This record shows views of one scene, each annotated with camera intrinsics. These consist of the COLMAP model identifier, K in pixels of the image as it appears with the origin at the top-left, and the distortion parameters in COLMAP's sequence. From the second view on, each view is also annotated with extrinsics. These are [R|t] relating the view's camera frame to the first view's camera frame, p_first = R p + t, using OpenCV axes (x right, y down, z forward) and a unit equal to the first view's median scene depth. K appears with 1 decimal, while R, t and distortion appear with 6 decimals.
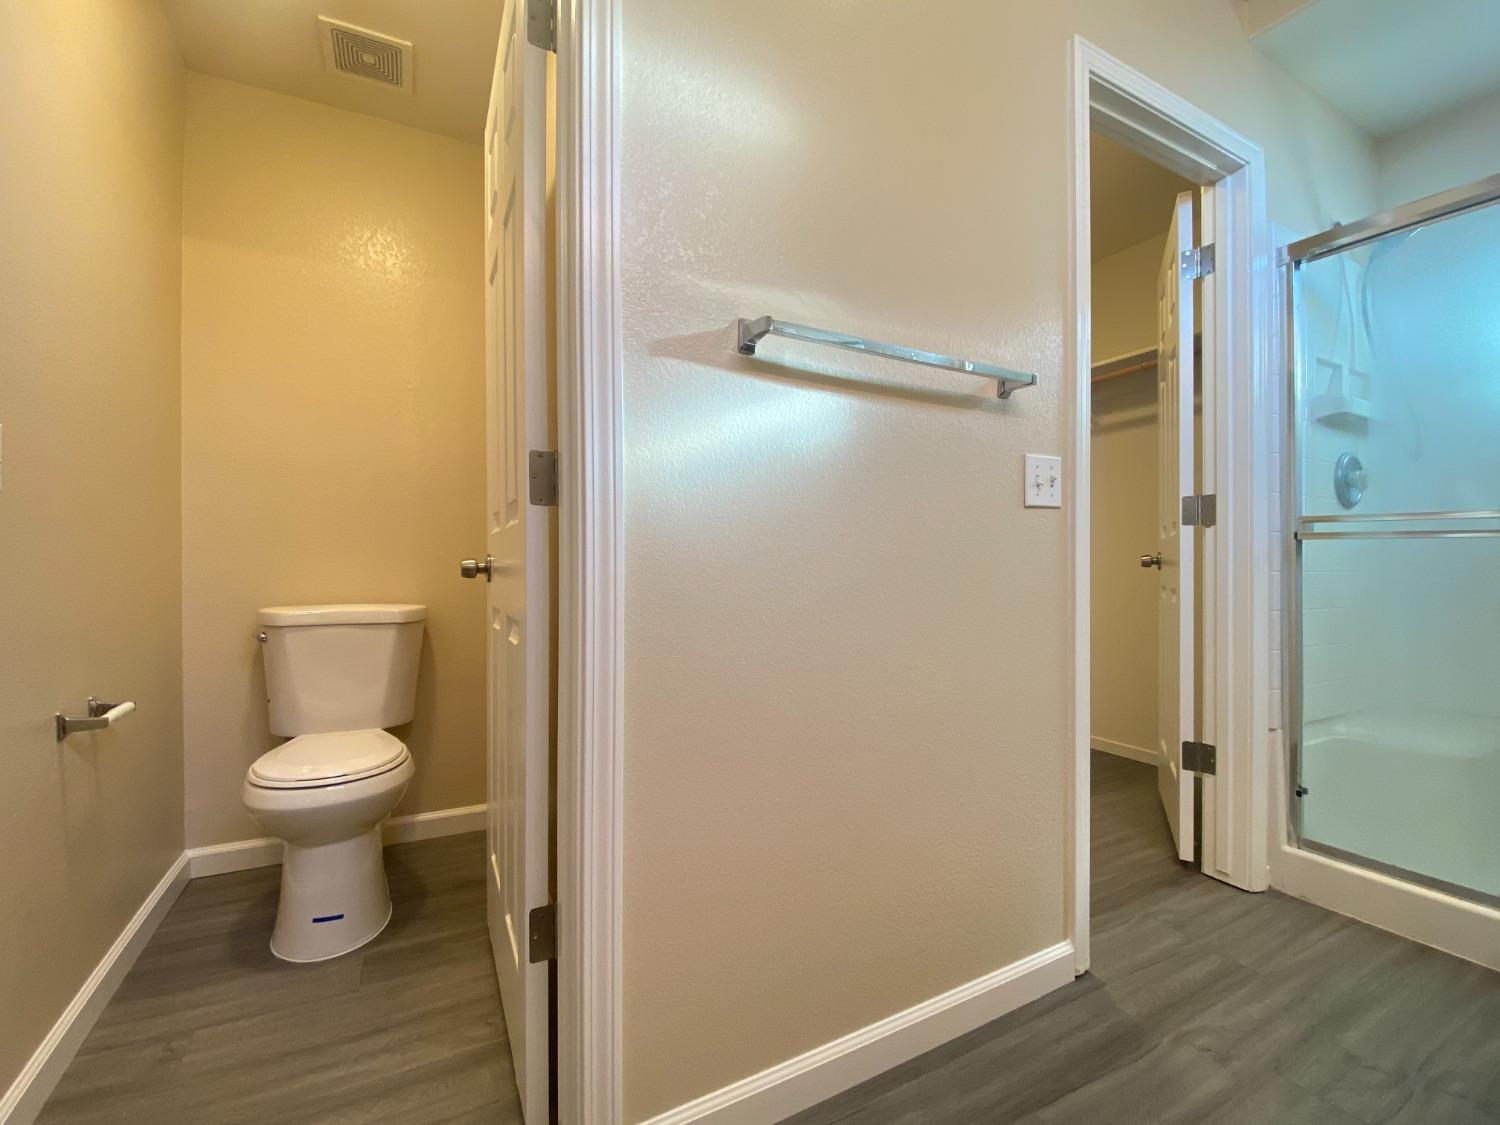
lens RADIAL K [[601.9, 0, 750.0], [0, 601.9, 562.5], [0, 0, 1]] dist [0.039508, -0.019885]
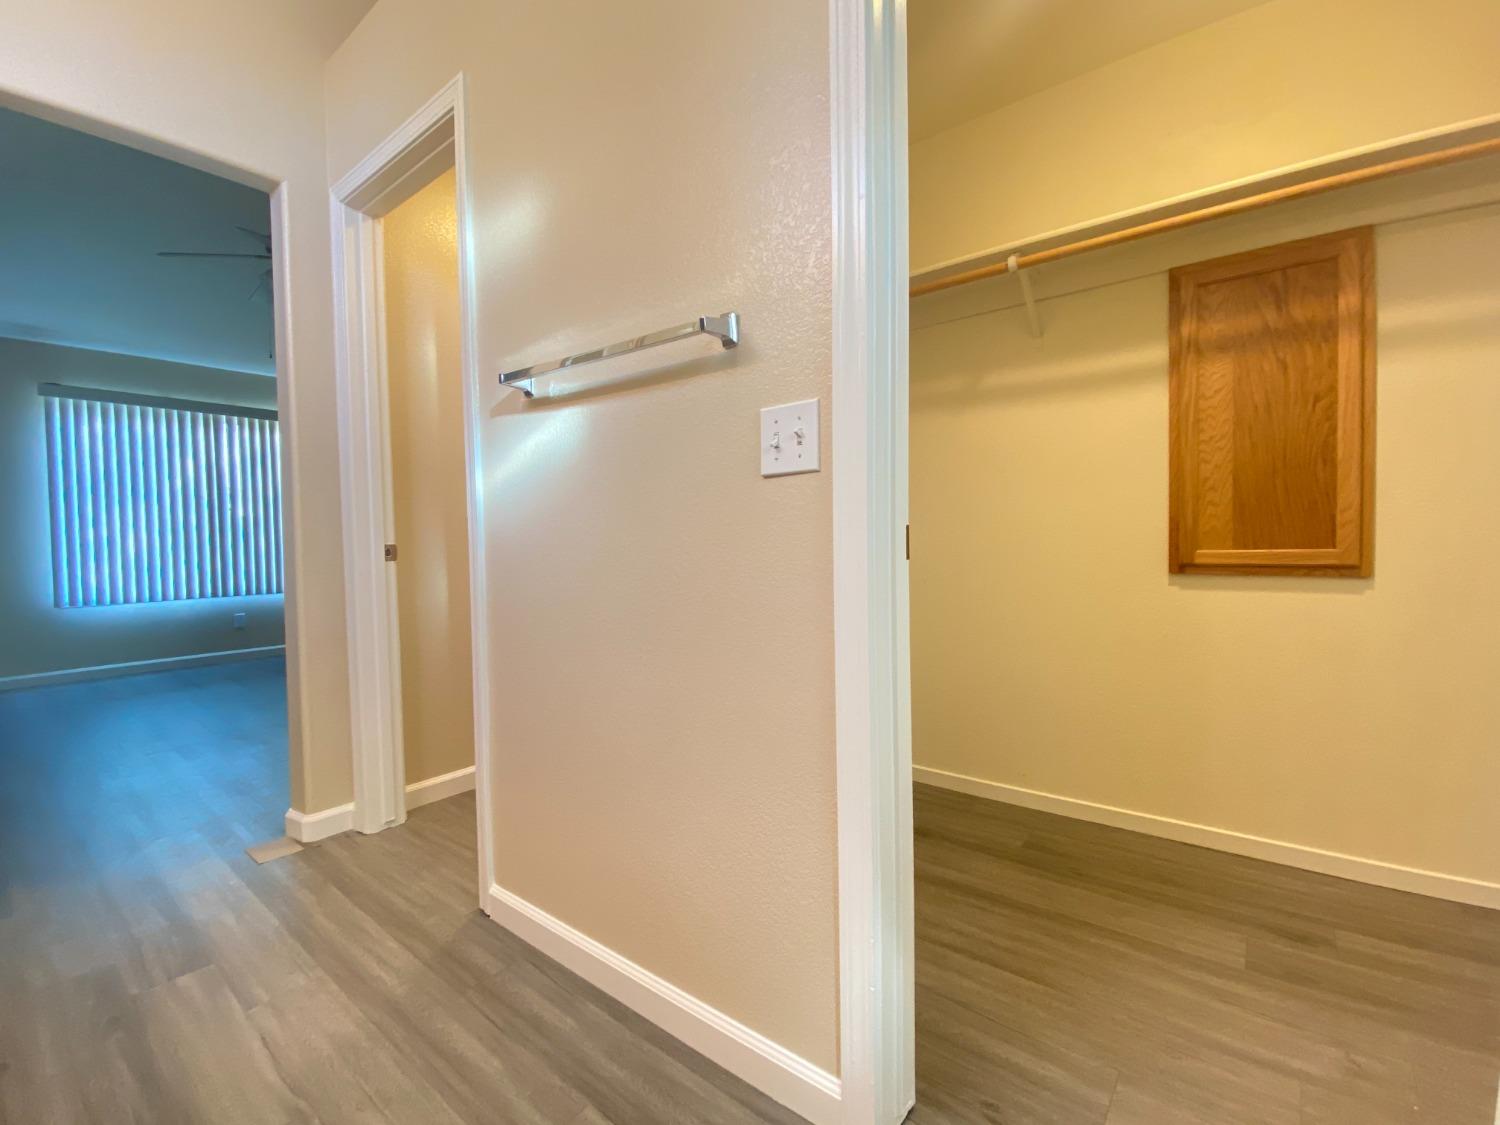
lens RADIAL K [[601.9, 0, 750.0], [0, 601.9, 562.5], [0, 0, 1]] dist [0.039508, -0.019885]
pose [[0.462284, 0.024769, -0.886386, 1.185130], [0.015337, 0.999237, 0.035921, -0.010811], [0.886599, -0.030200, 0.461552, 0.652515]]
